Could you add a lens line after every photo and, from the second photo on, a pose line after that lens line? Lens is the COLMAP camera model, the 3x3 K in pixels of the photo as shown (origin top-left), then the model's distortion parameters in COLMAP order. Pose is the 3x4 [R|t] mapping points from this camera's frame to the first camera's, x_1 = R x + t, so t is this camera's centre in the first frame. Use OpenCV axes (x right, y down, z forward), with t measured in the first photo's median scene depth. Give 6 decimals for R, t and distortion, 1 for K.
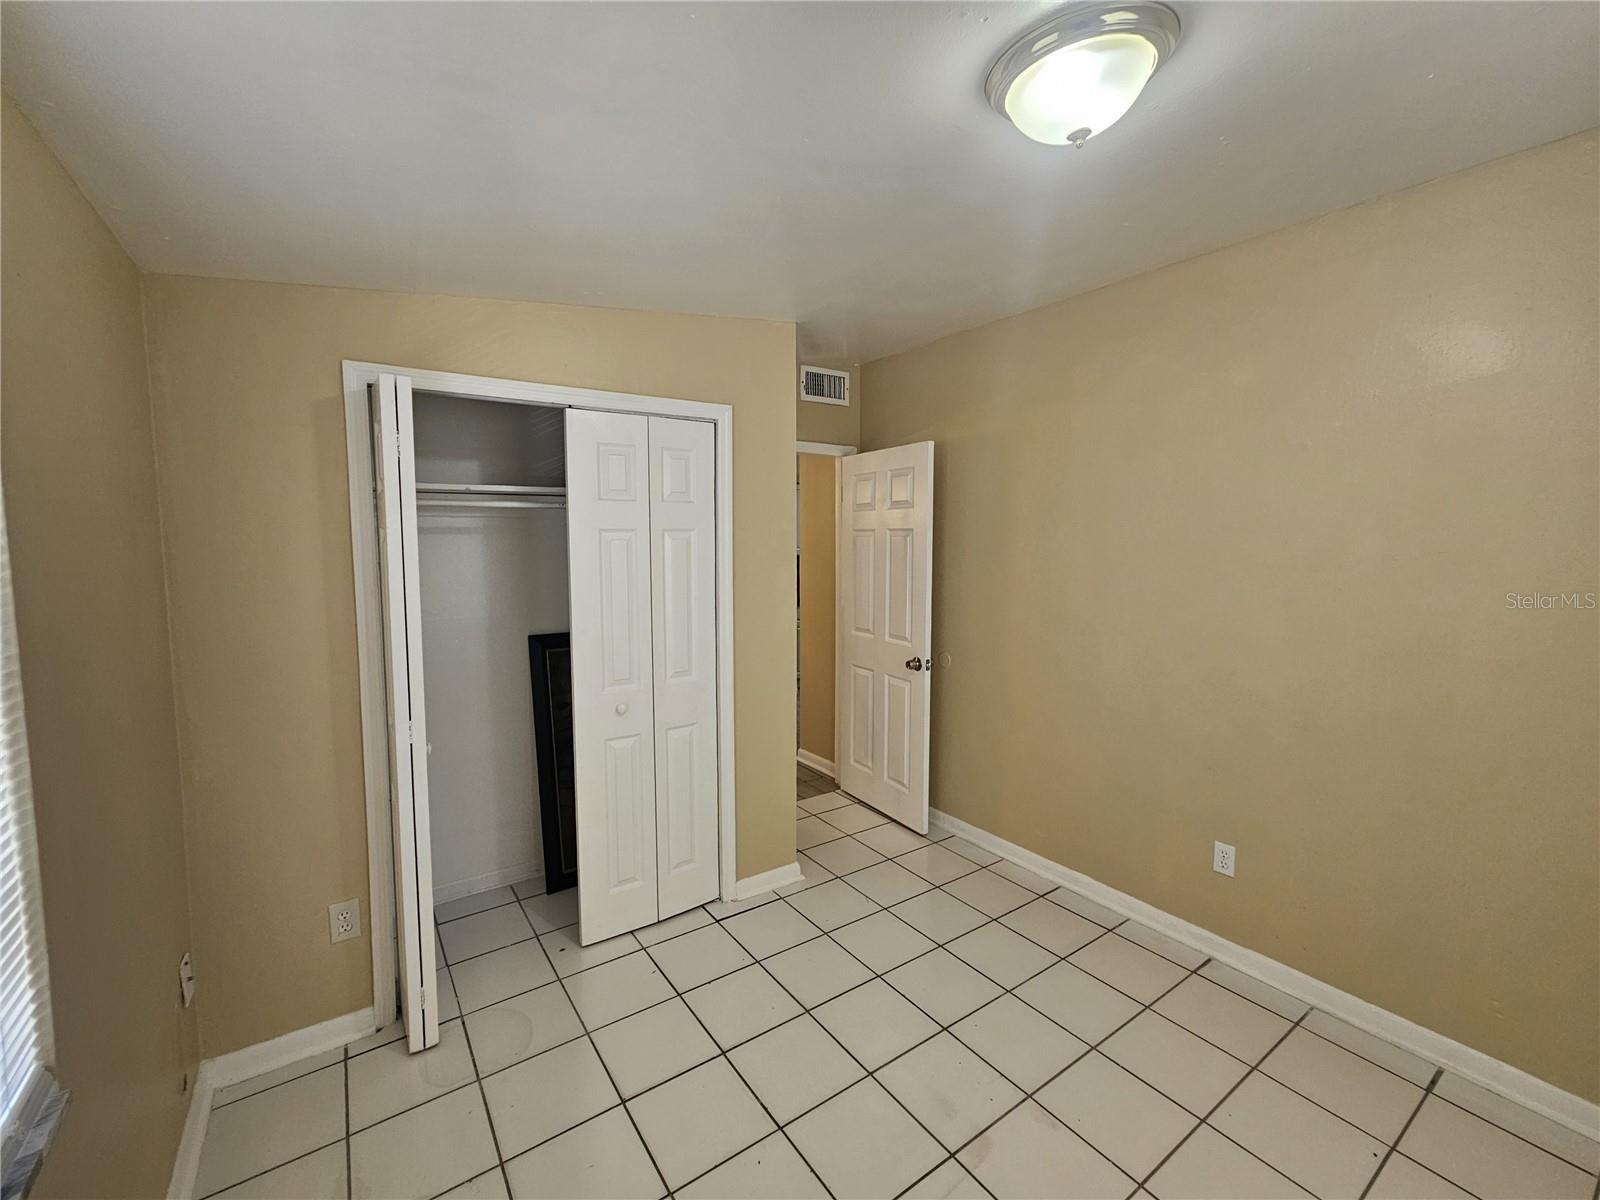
lens RADIAL K [[680.4, 0, 793.6], [0, 680.4, 593.3], [0, 0, 1]] dist [-0.000306, 0.000218]
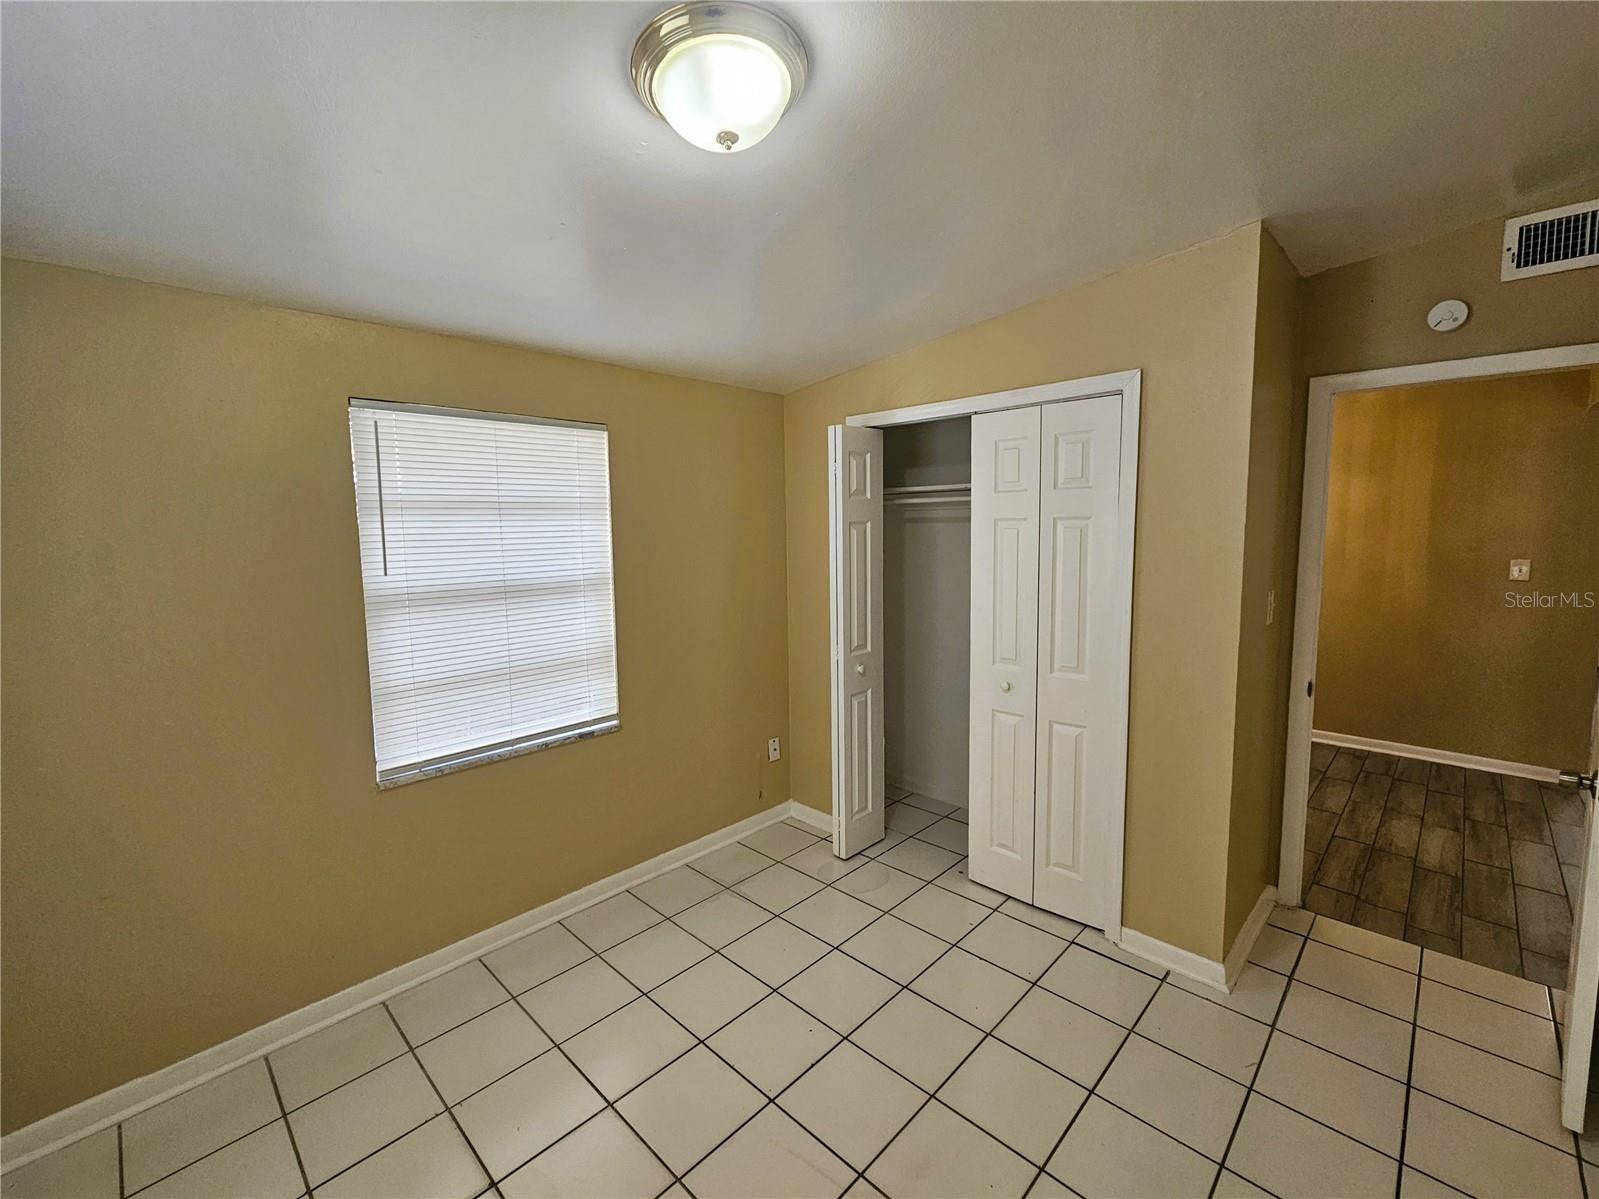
lens RADIAL K [[676.4, 0, 797.1], [0, 676.4, 593.6], [0, 0, 1]] dist [0.001557, 0.000371]
pose [[0.187663, 0.096432, -0.977488, 0.715088], [-0.066862, 0.994115, 0.085236, -0.044302], [0.979955, 0.049361, 0.193006, 0.462119]]
